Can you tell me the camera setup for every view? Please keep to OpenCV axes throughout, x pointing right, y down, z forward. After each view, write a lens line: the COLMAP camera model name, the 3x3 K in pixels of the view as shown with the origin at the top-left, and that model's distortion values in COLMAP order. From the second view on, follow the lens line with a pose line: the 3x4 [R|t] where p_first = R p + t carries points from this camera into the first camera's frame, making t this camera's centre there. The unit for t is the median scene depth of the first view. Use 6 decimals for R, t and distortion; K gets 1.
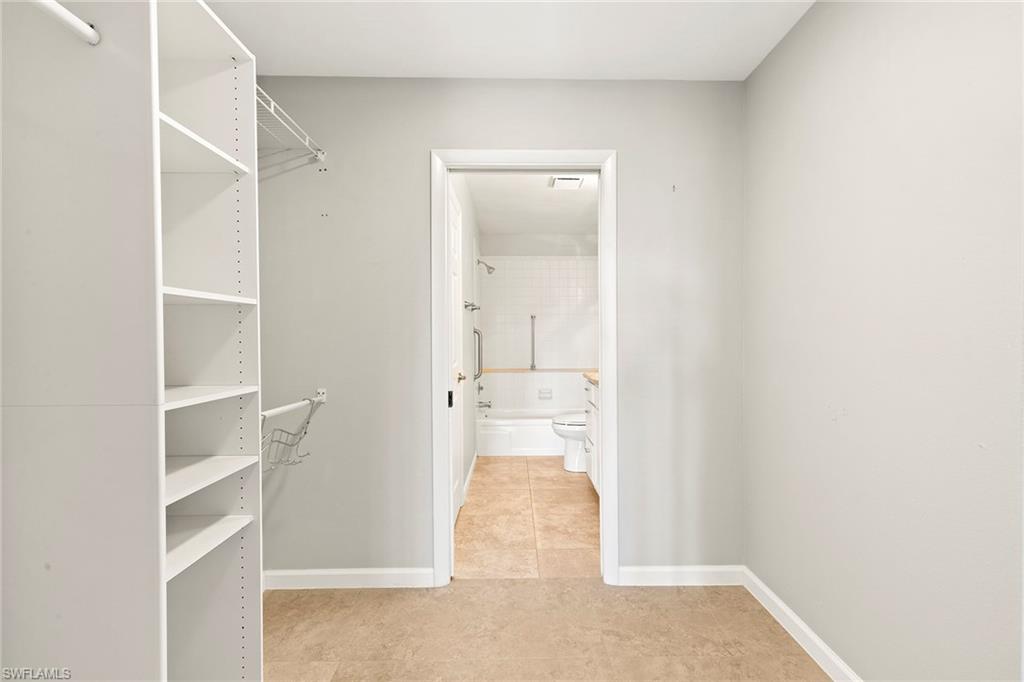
lens RADIAL K [[461.3, 0, 511.2], [0, 461.3, 341.1], [0, 0, 1]] dist [0.008806, -0.000761]
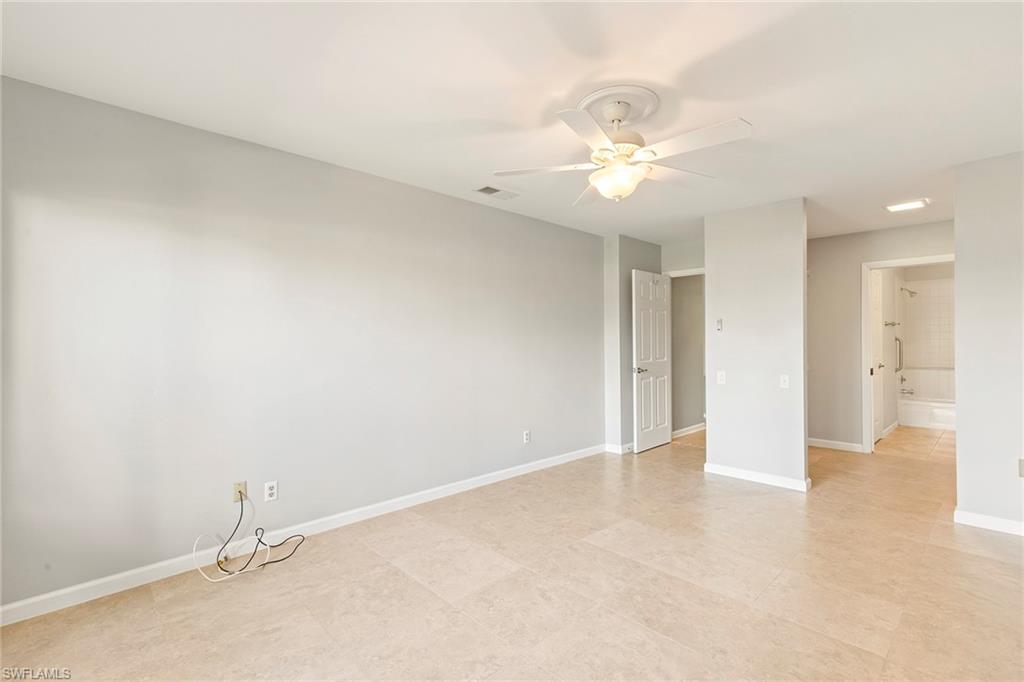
lens RADIAL K [[461.3, 0, 508.7], [0, 461.3, 338.9], [0, 0, 1]] dist [0.008806, -0.000761]
pose [[0.688784, 0.000902, -0.724966, 0.141608], [-0.005998, 0.999972, -0.004455, -0.007170], [0.724942, 0.007417, 0.688770, -0.907366]]
